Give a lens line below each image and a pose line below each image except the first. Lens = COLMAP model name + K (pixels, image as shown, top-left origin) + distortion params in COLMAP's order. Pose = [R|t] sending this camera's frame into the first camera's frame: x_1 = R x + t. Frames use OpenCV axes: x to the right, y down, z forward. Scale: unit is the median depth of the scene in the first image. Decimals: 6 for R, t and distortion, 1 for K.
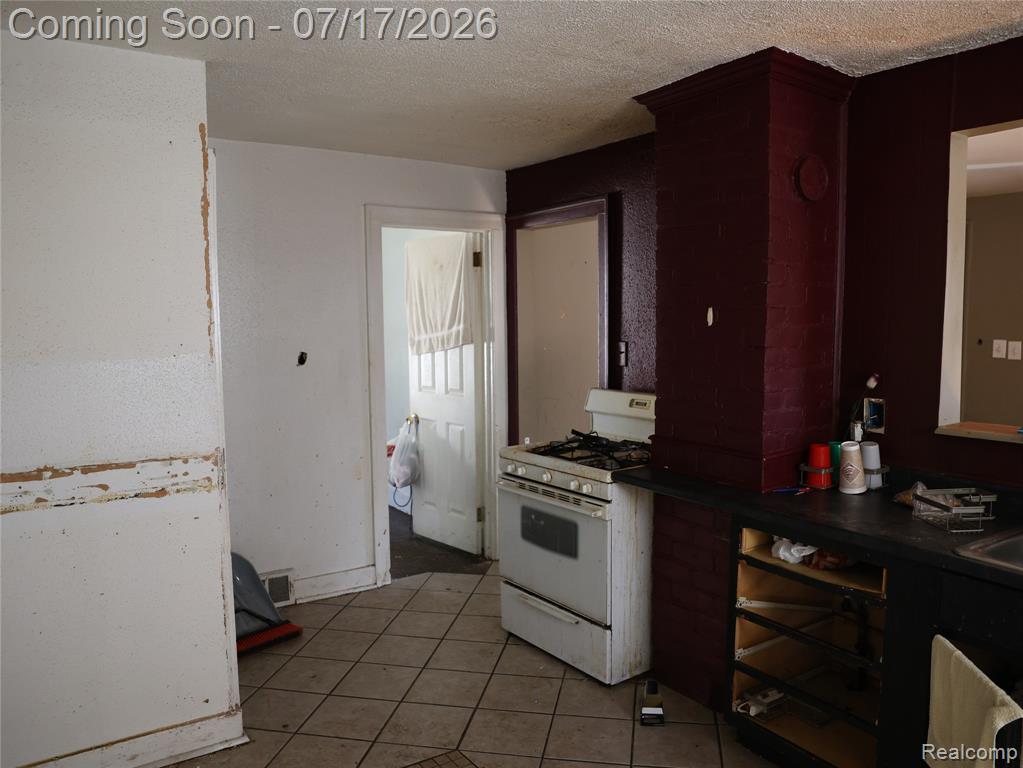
lens RADIAL K [[787.9, 0, 512.6], [0, 787.9, 388.2], [0, 0, 1]] dist [-0.051386, 0.004952]
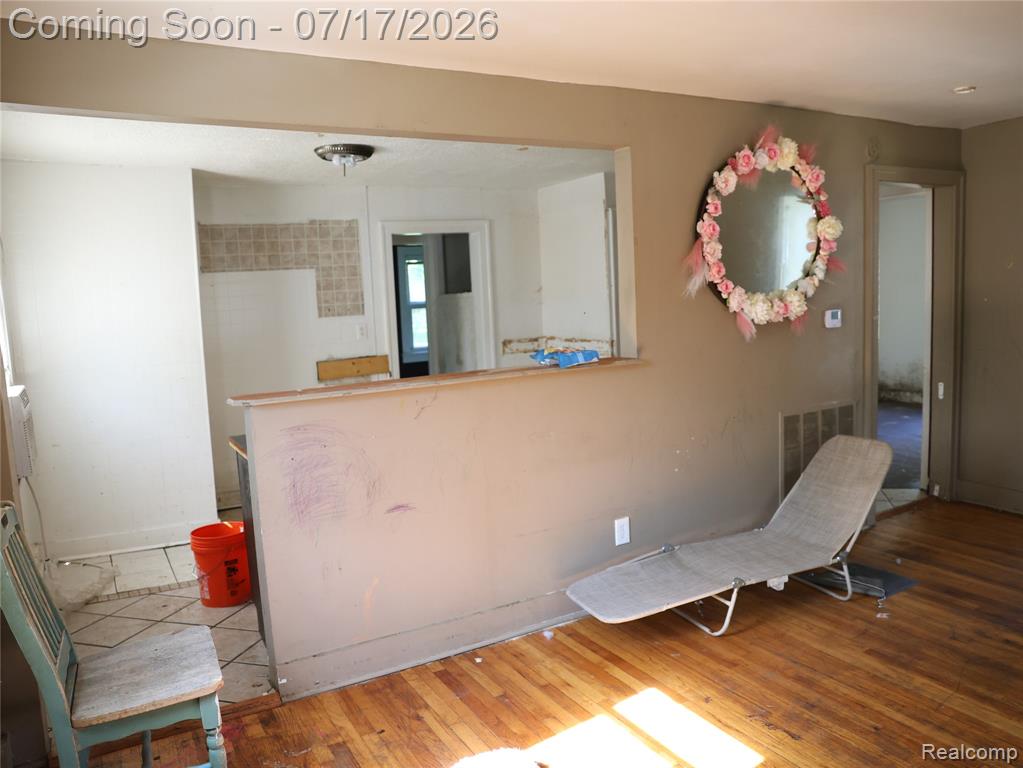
lens RADIAL K [[787.9, 0, 509.9], [0, 787.9, 385.4], [0, 0, 1]] dist [-0.051386, 0.004952]
pose [[-0.094288, 0.126004, -0.987539, 2.031450], [-0.043969, 0.990463, 0.130575, -0.079305], [0.994573, 0.055733, -0.087849, 0.953676]]
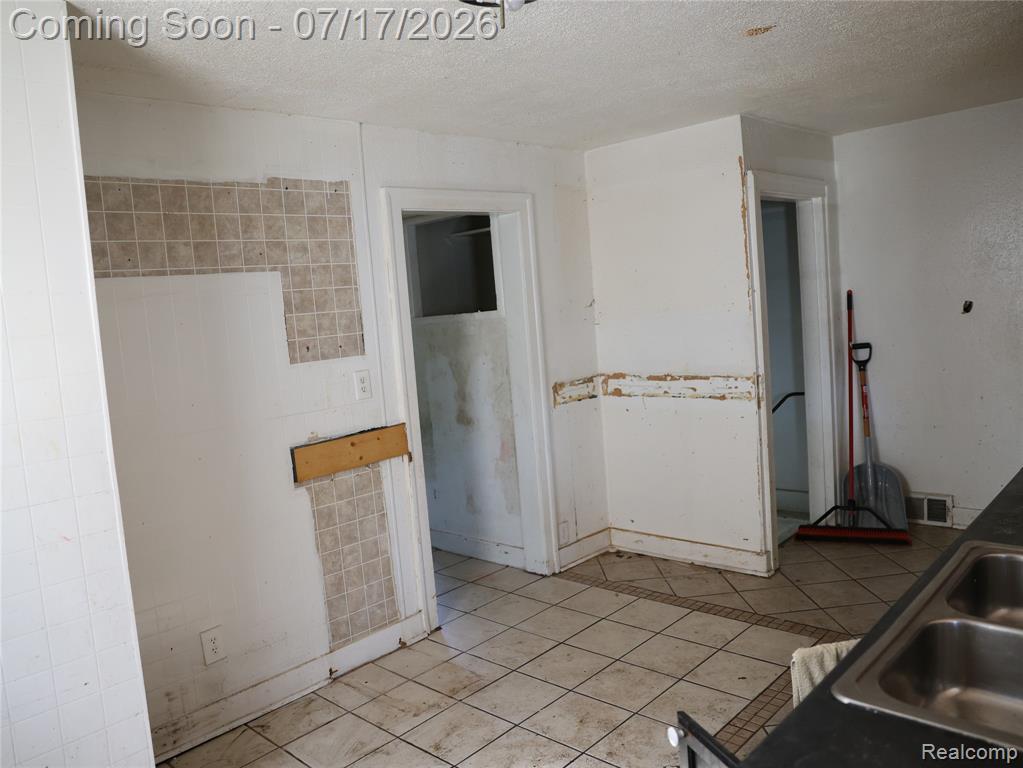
lens RADIAL K [[787.9, 0, 515.7], [0, 787.9, 382.0], [0, 0, 1]] dist [-0.051386, 0.004952]
pose [[0.213281, 0.085064, -0.973281, 1.012761], [-0.011110, 0.996349, 0.084645, -0.027812], [0.976928, -0.007240, 0.213448, 0.246796]]
